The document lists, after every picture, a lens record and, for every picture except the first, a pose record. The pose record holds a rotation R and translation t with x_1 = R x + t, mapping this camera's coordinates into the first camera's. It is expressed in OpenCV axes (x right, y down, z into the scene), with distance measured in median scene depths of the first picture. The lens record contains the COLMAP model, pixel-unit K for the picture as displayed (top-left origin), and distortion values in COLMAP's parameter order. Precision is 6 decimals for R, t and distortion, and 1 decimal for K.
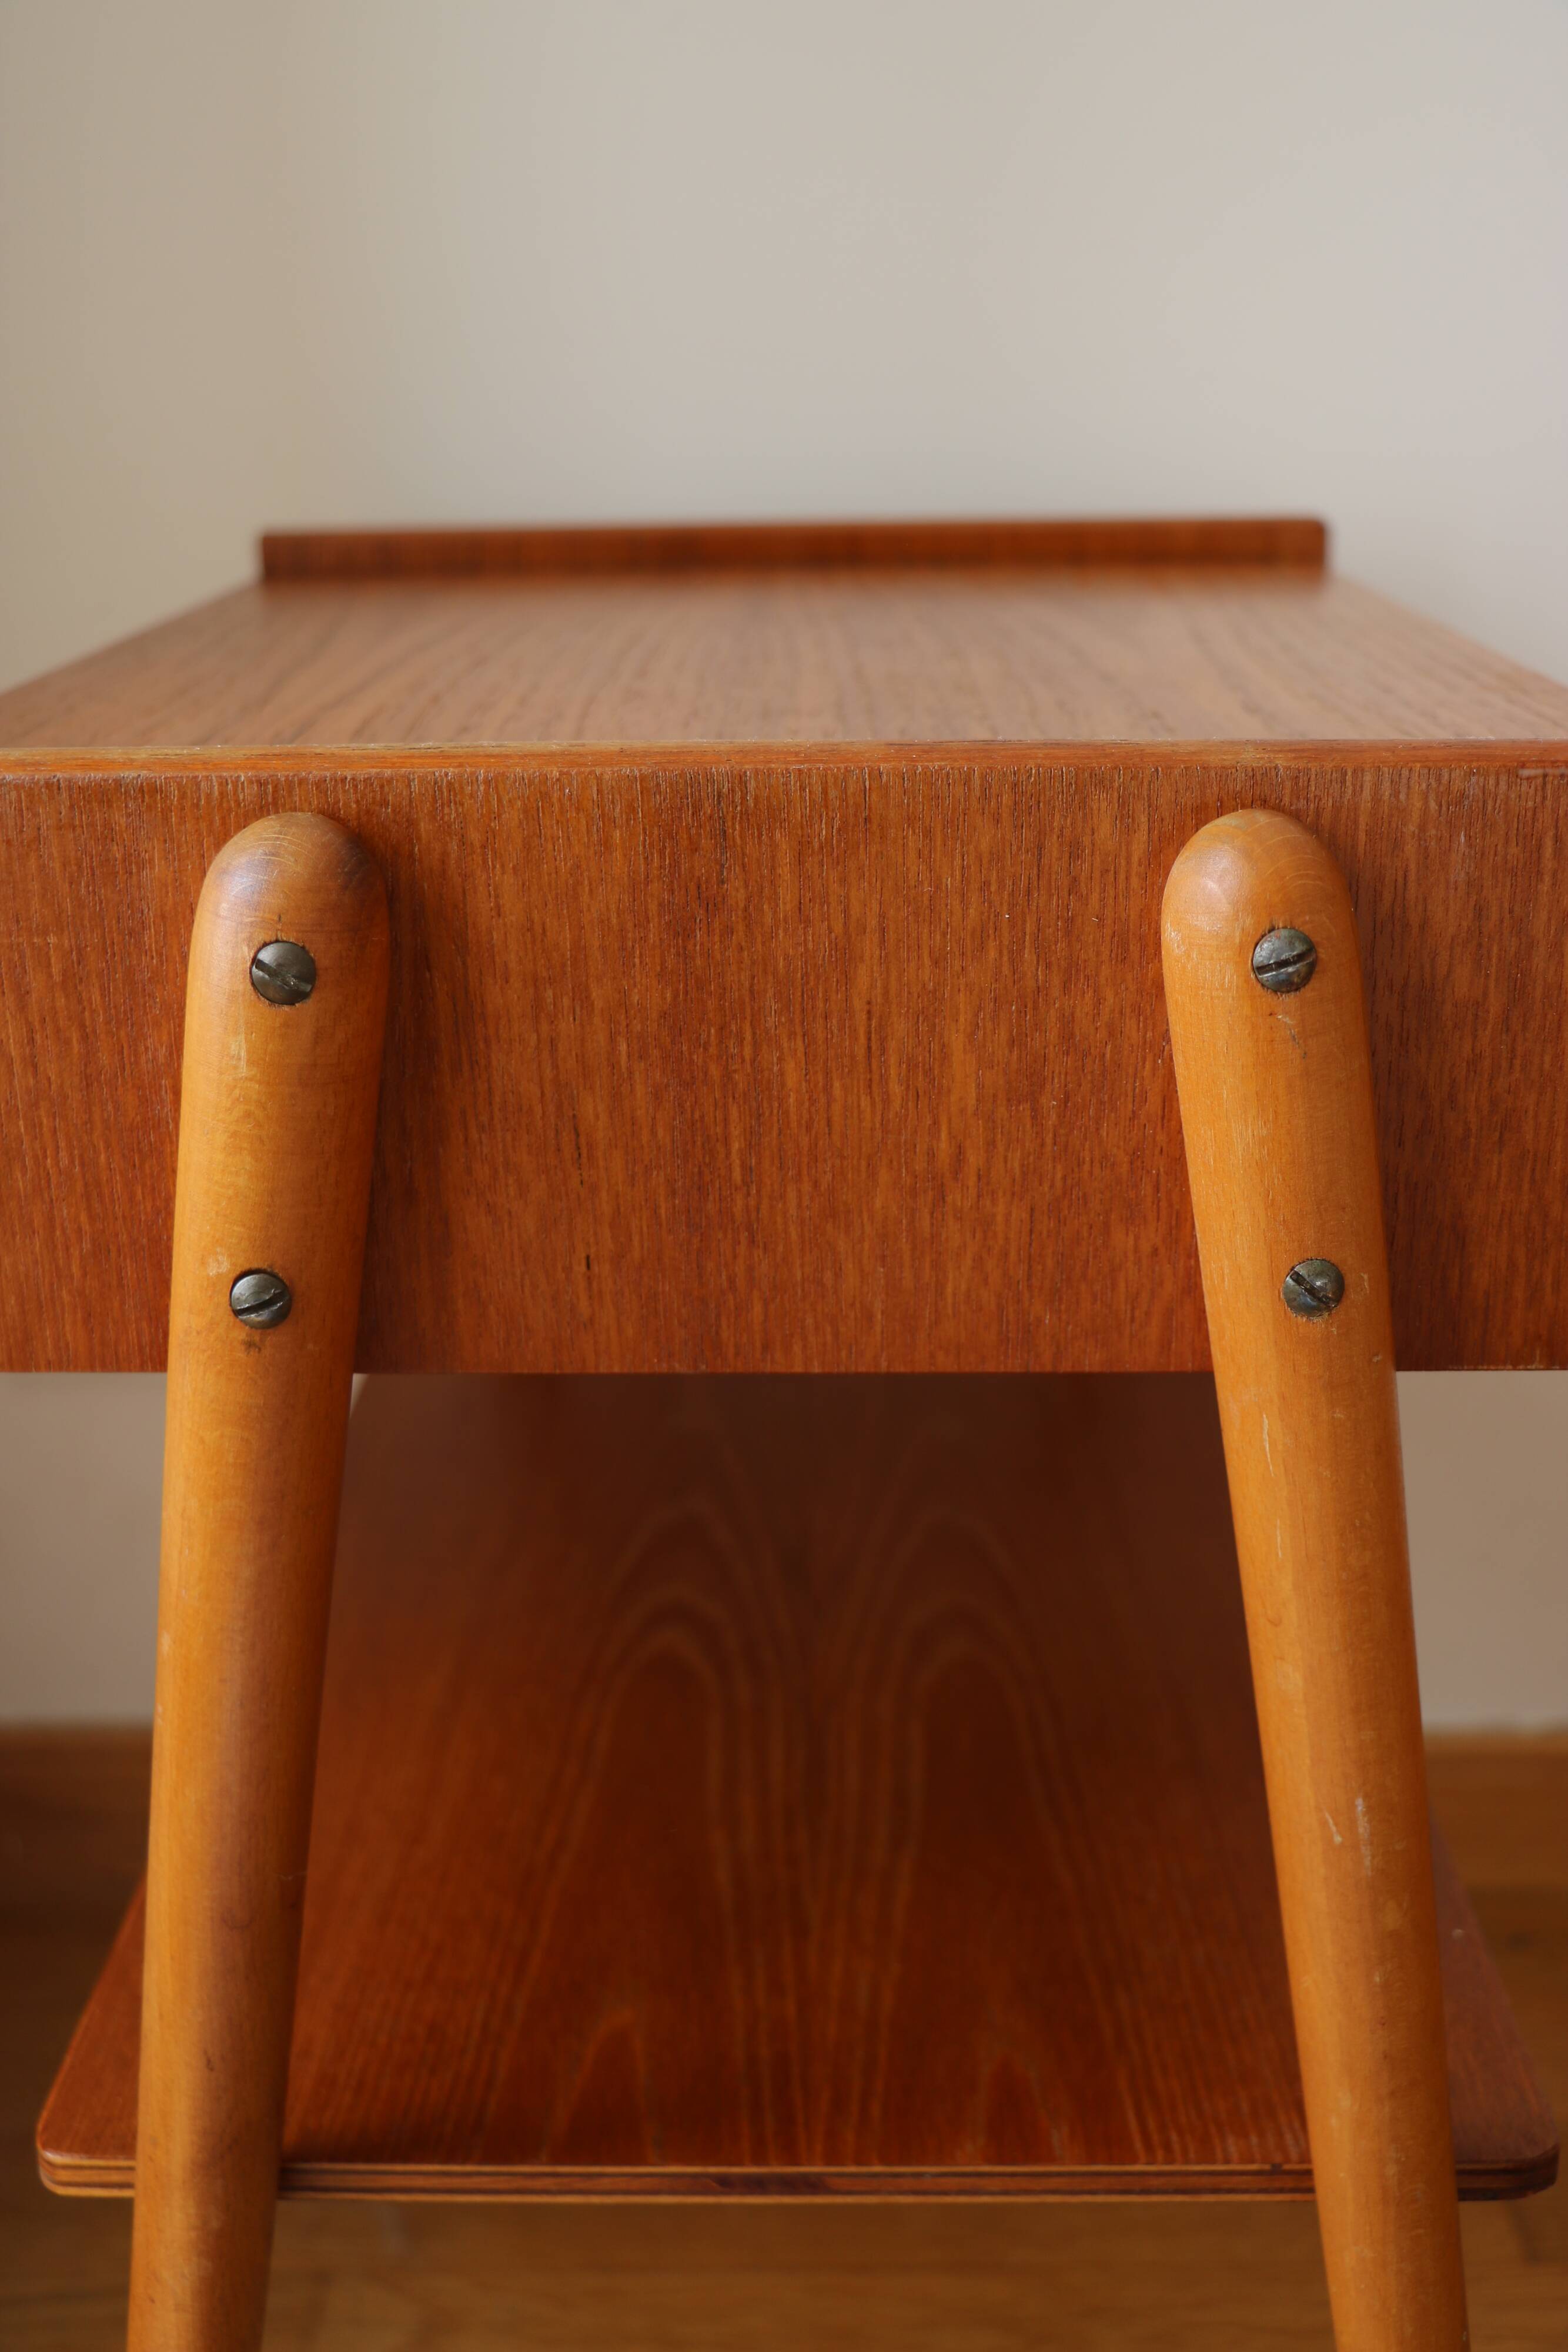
lens RADIAL K [[2430.9, 0, 784.0], [0, 2430.9, 1176.0], [0, 0, 1]] dist [-0.117108, 0.246069]
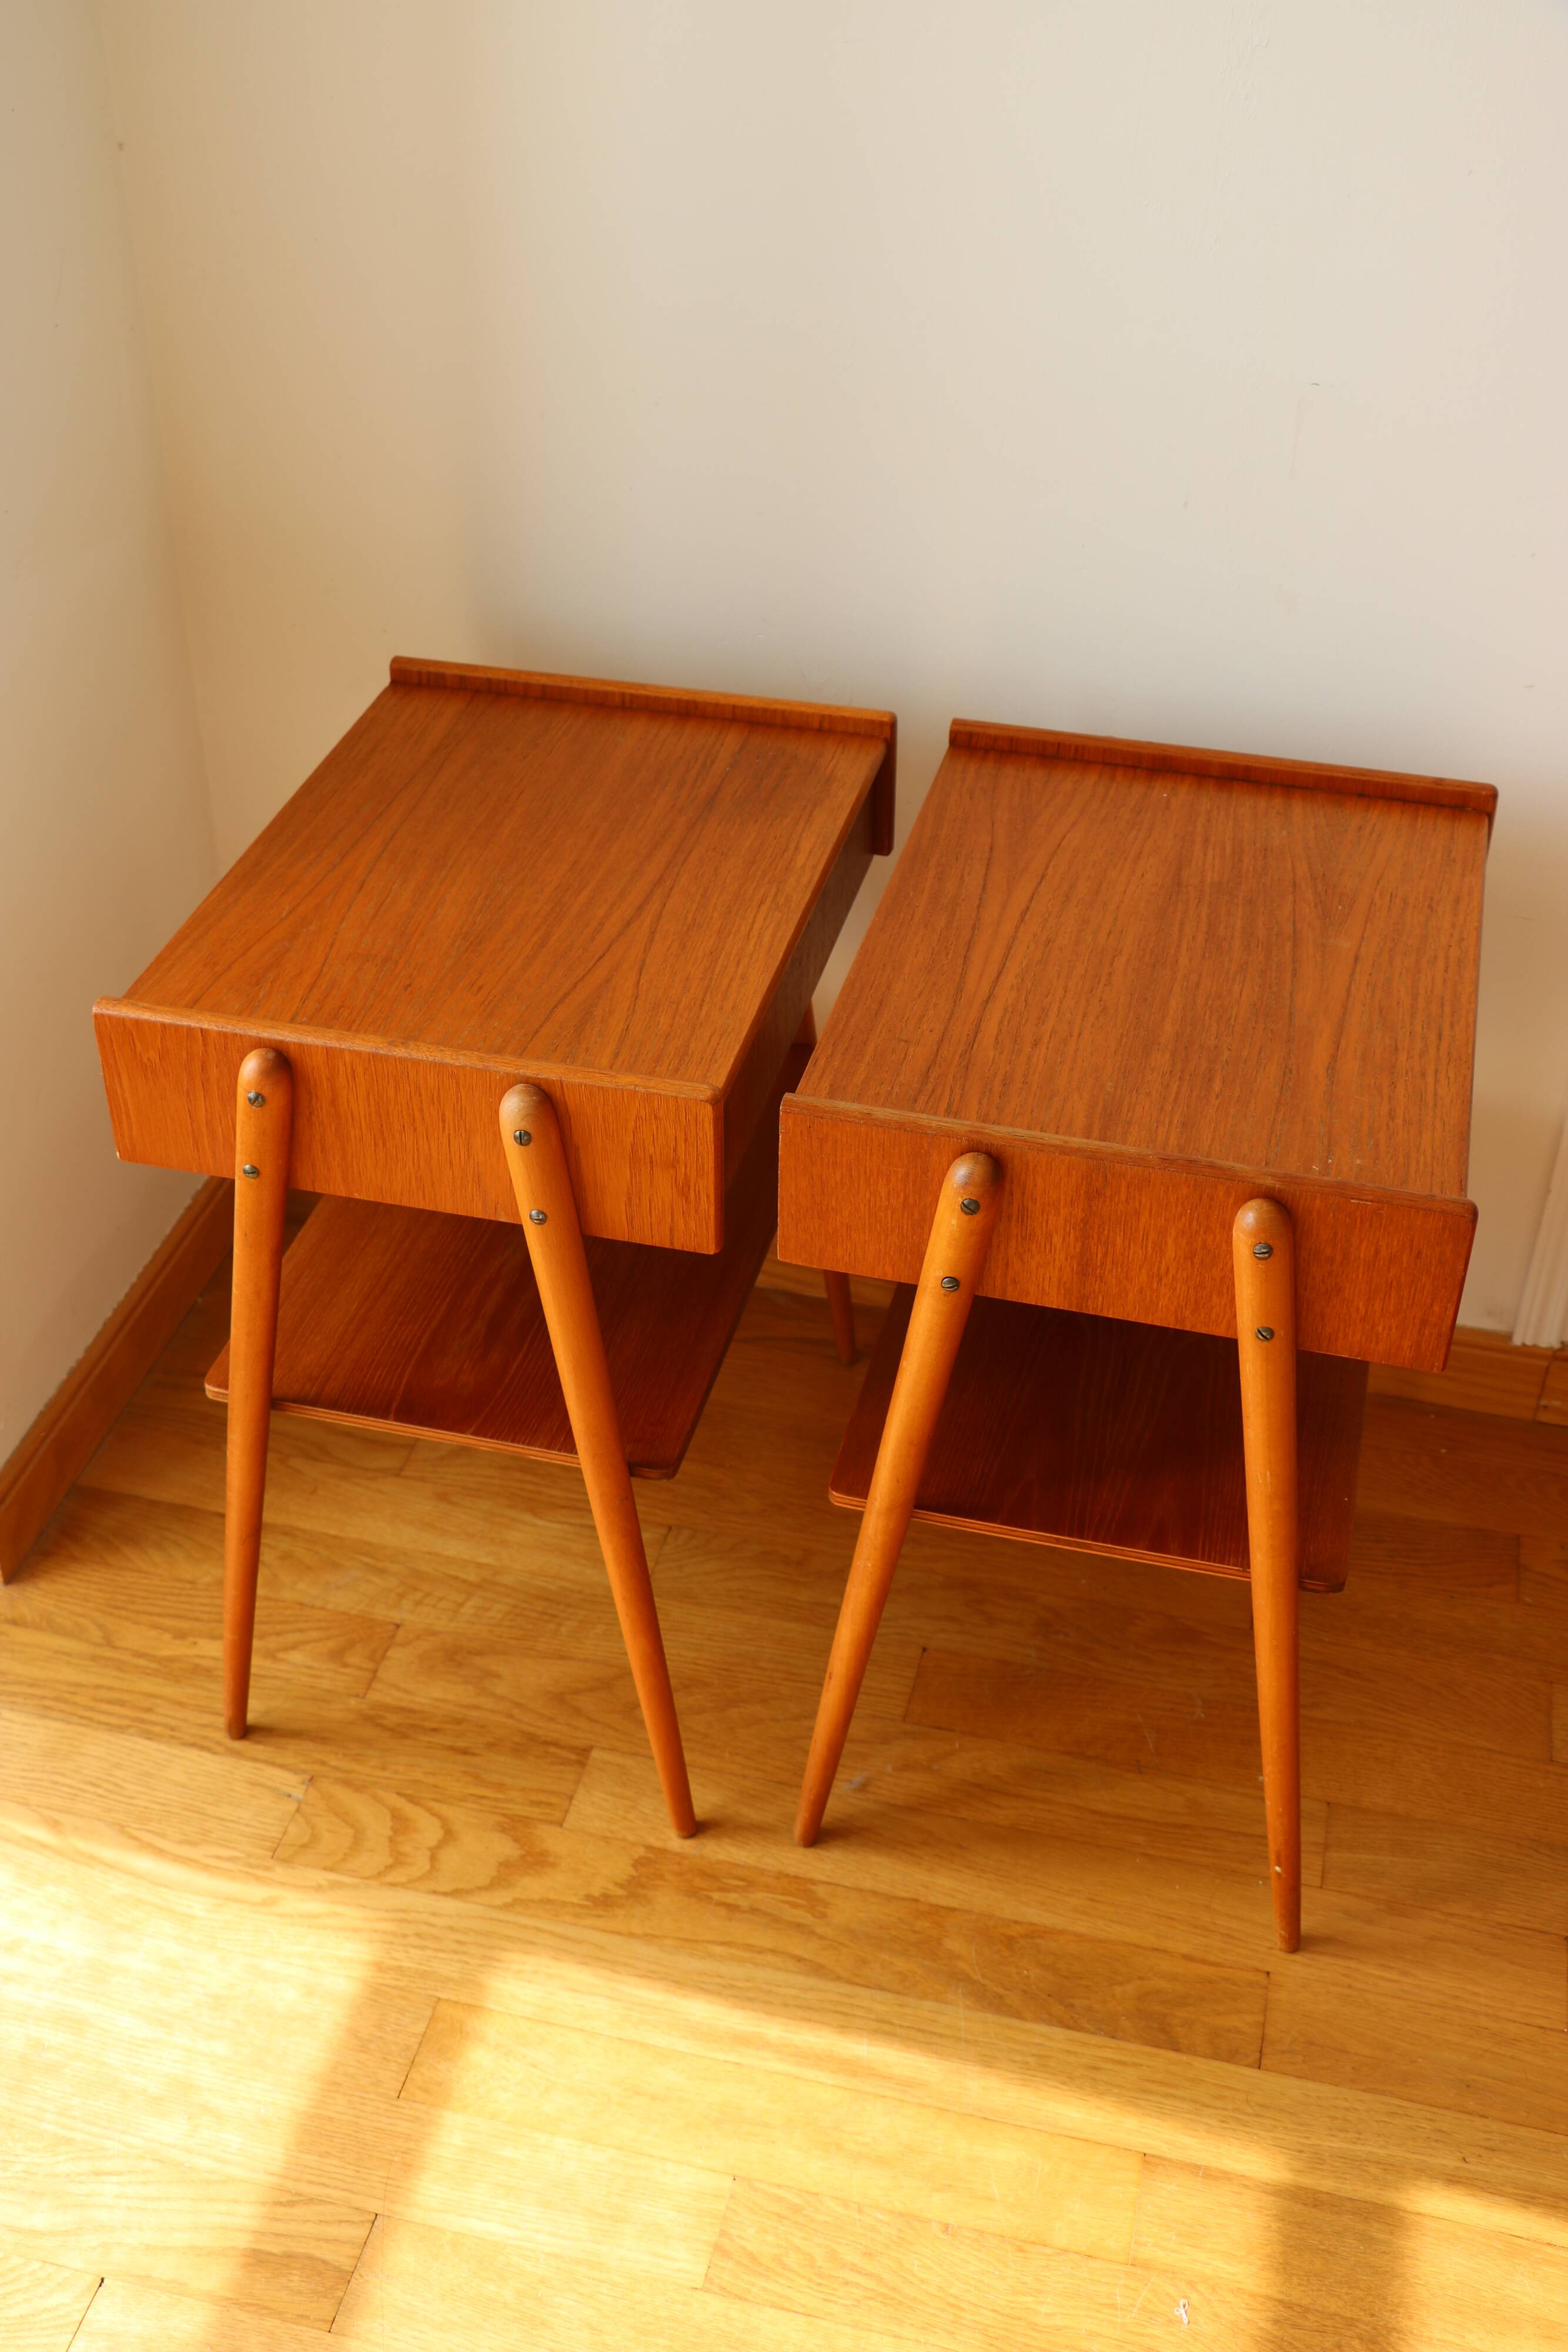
lens RADIAL K [[2556.0, 0, 776.9], [0, 2556.0, 1141.9], [0, 0, 1]] dist [-0.101181, 0.283662]
pose [[0.970962, 0.157724, -0.179878, 0.152070], [-0.099327, 0.949802, 0.296667, -1.131630], [0.217639, -0.270185, 0.937888, -2.261047]]
